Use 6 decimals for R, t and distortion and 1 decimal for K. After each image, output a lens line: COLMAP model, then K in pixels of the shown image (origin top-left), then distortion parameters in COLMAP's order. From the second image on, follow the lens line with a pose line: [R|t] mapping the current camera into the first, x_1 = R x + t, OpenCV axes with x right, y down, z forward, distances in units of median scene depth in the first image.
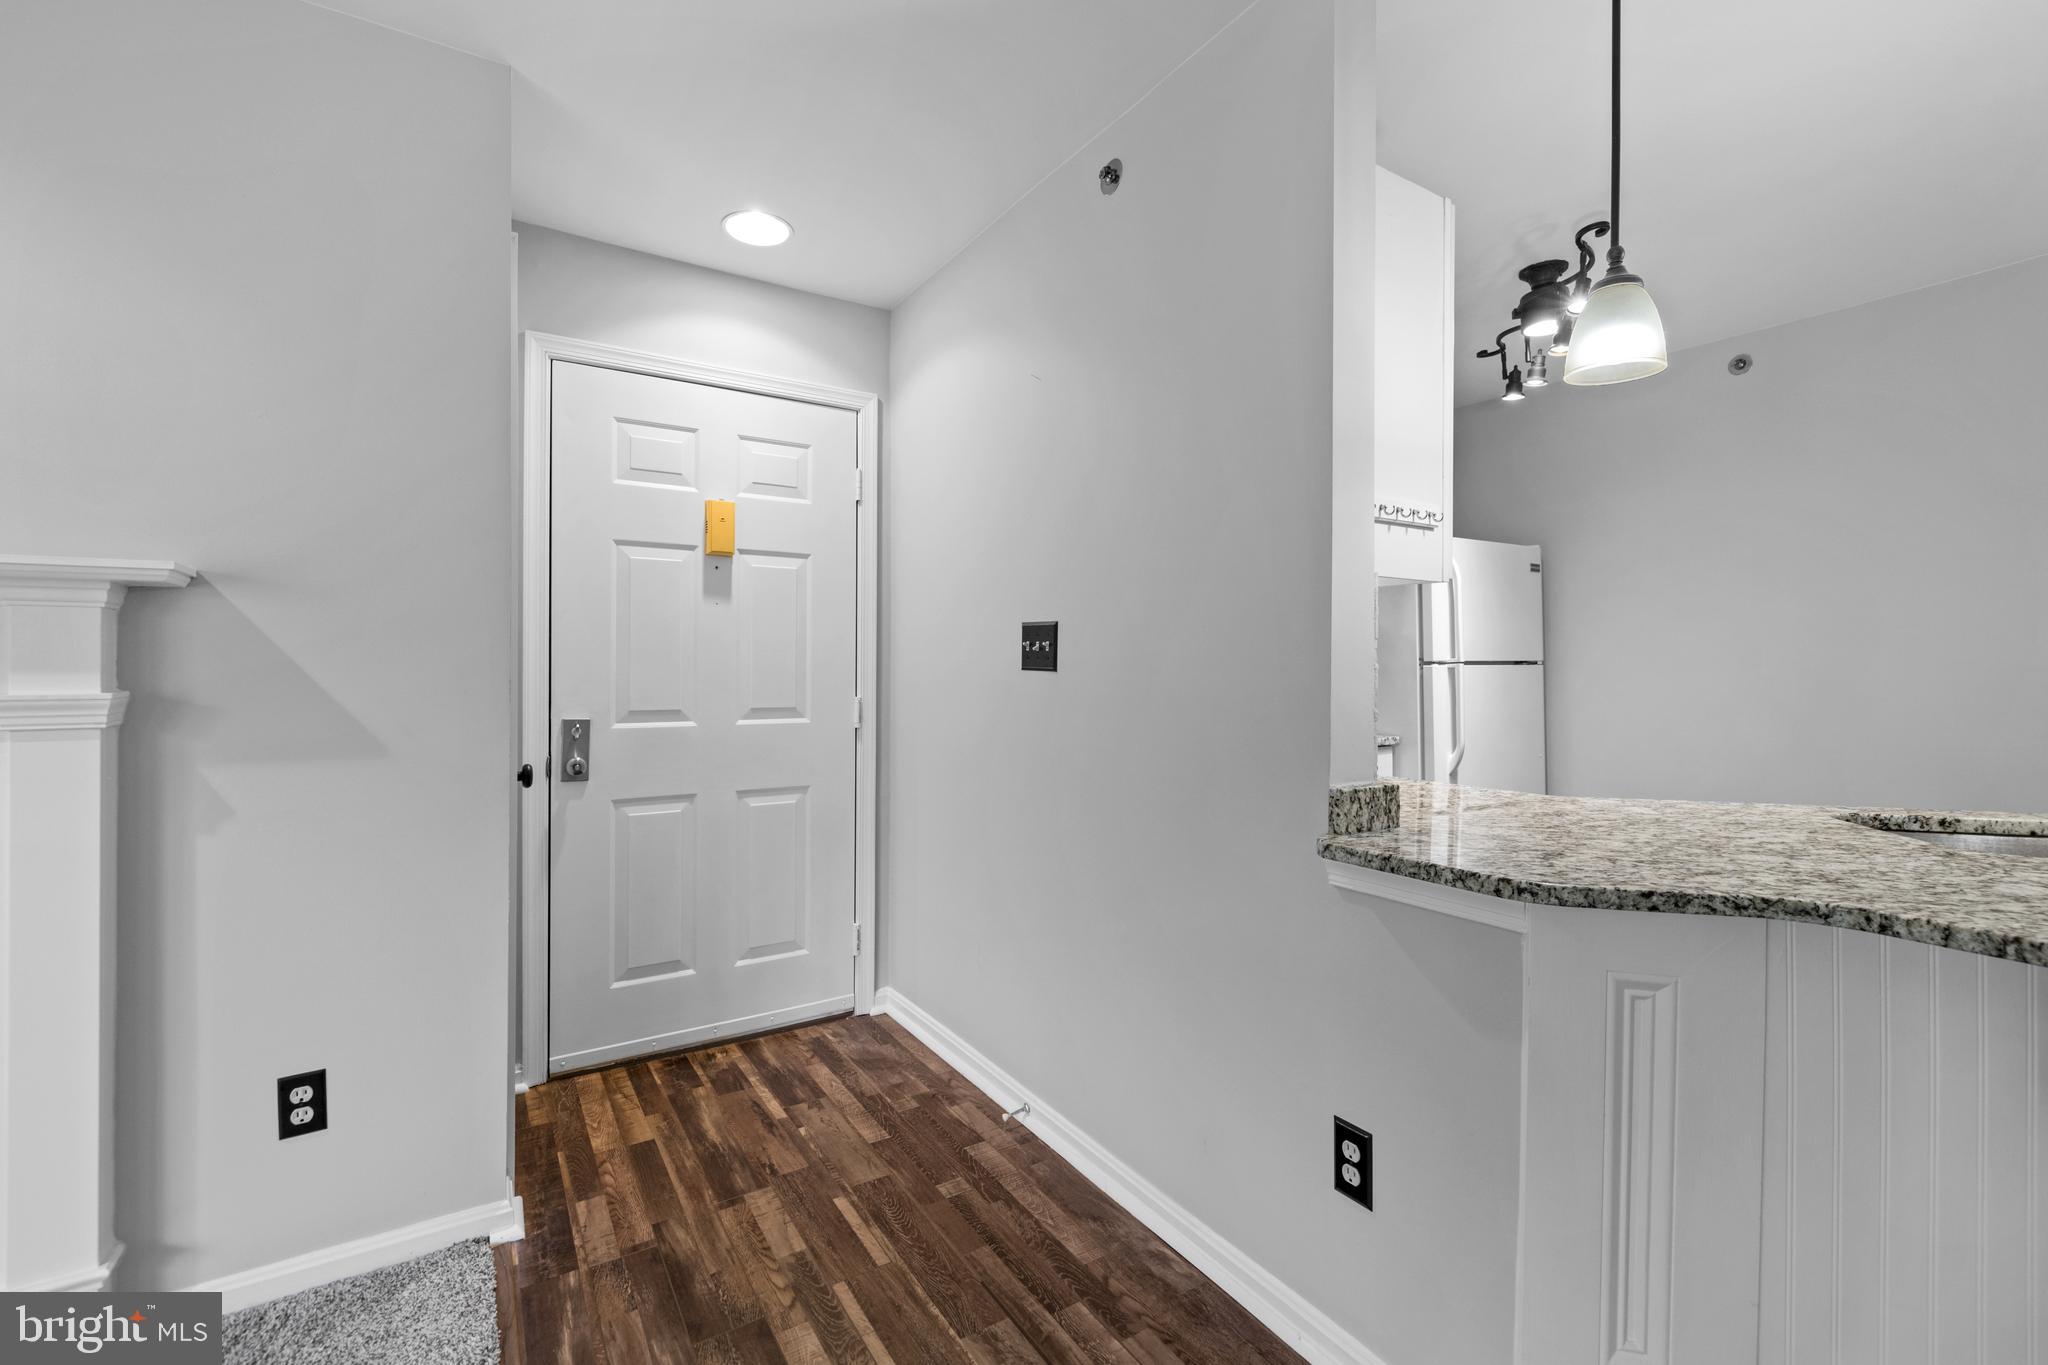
lens RADIAL K [[871.2, 0, 1007.9], [0, 871.2, 671.0], [0, 0, 1]] dist [0.002813, 0.000435]
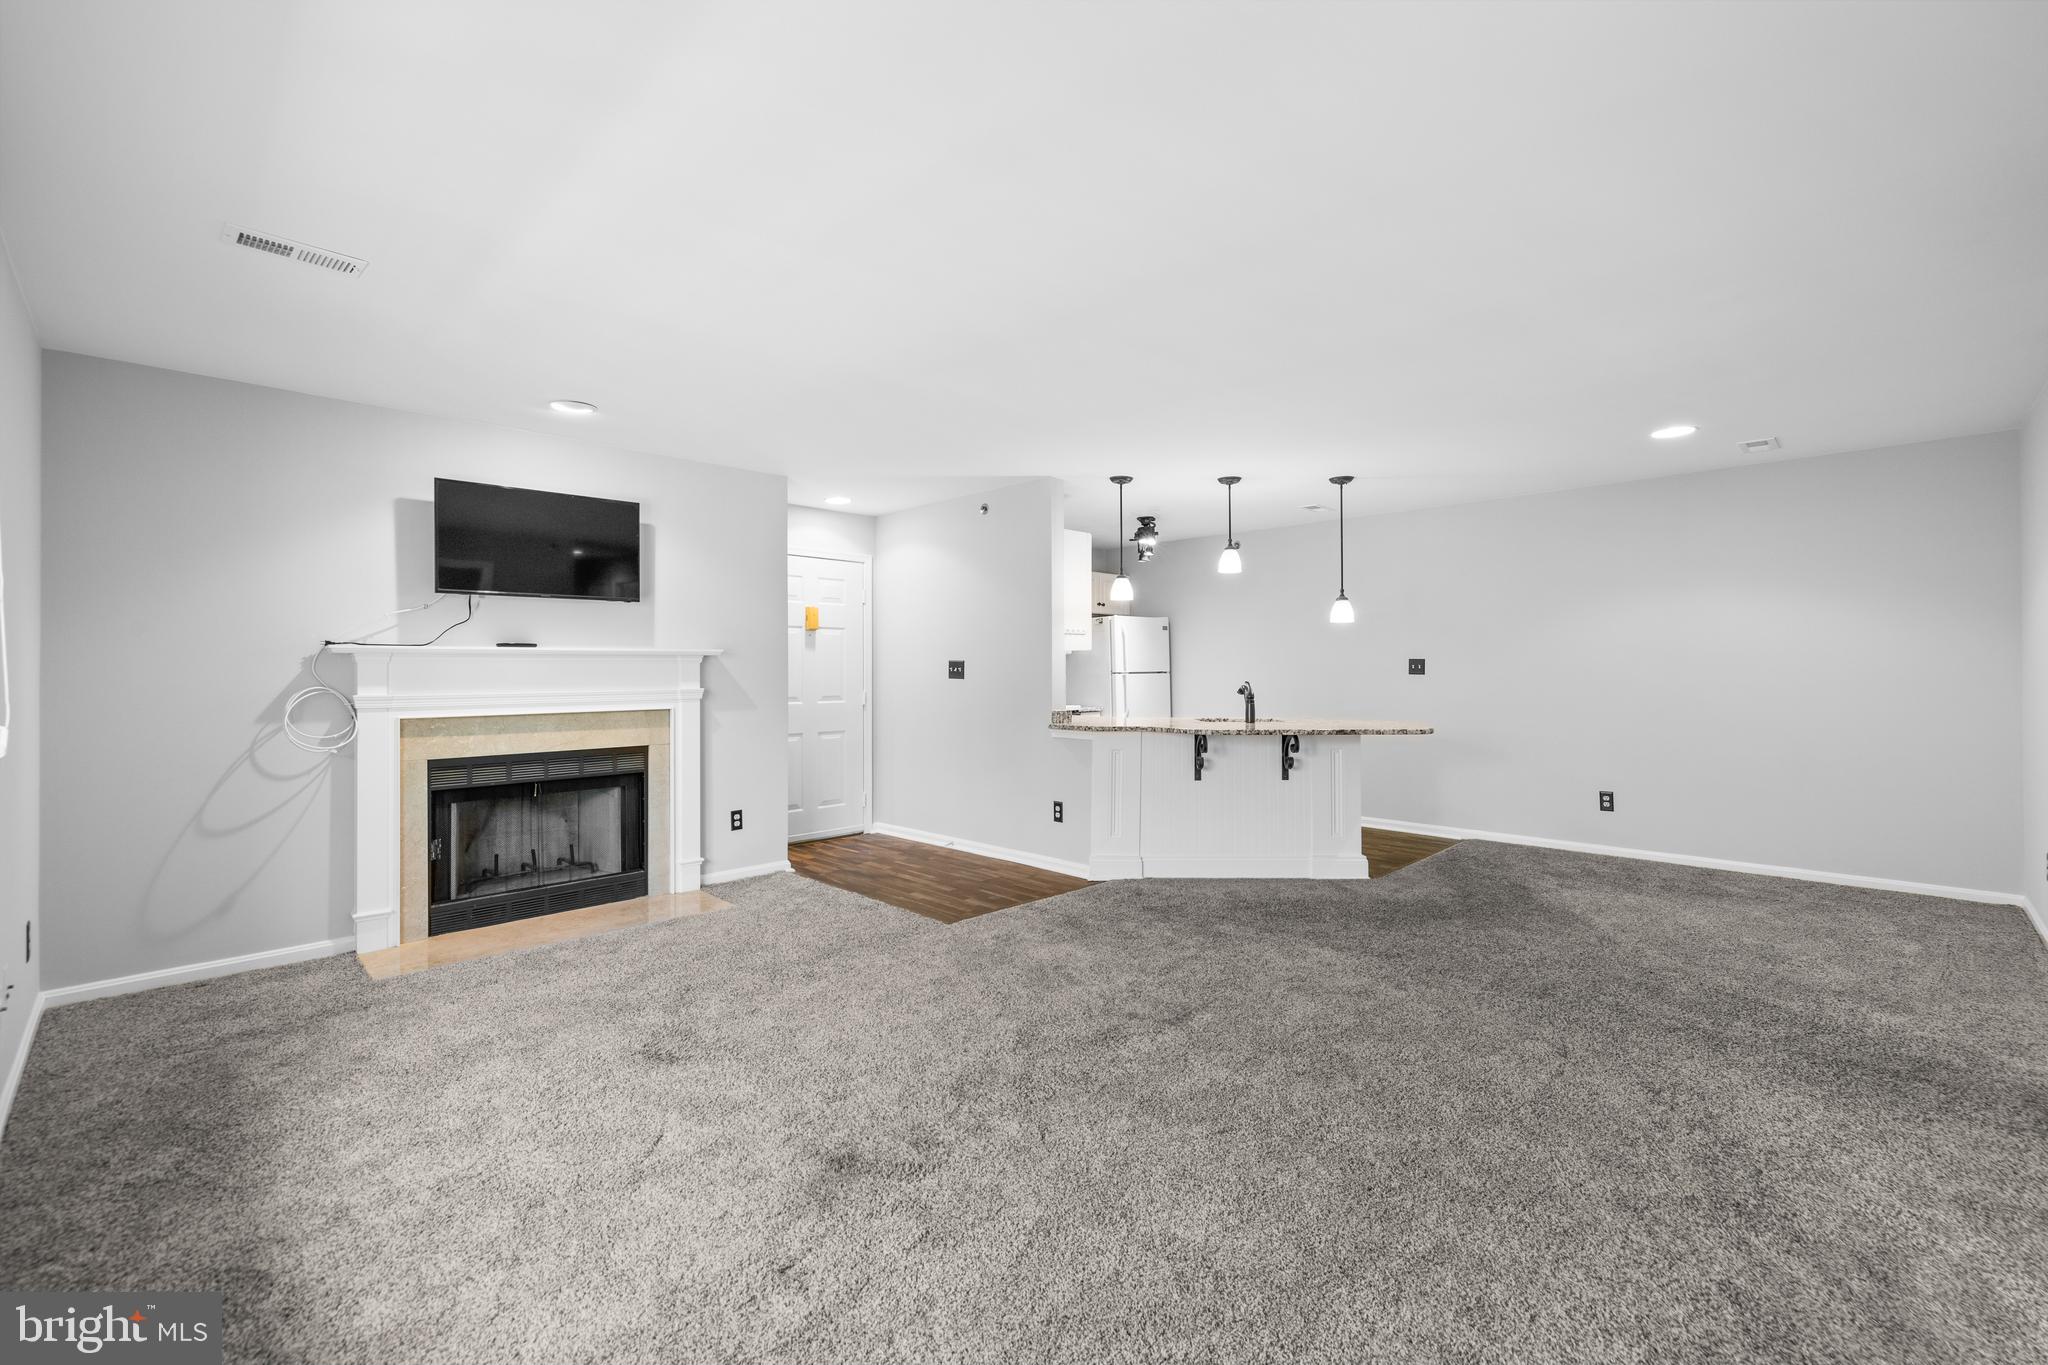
lens RADIAL K [[871.2, 0, 1007.9], [0, 871.2, 671.0], [0, 0, 1]] dist [0.002813, 0.000435]
pose [[0.975450, -0.006968, 0.220110, -0.409006], [0.008236, 0.999954, -0.004845, -0.010078], [-0.220066, 0.006539, 0.975463, -1.687889]]
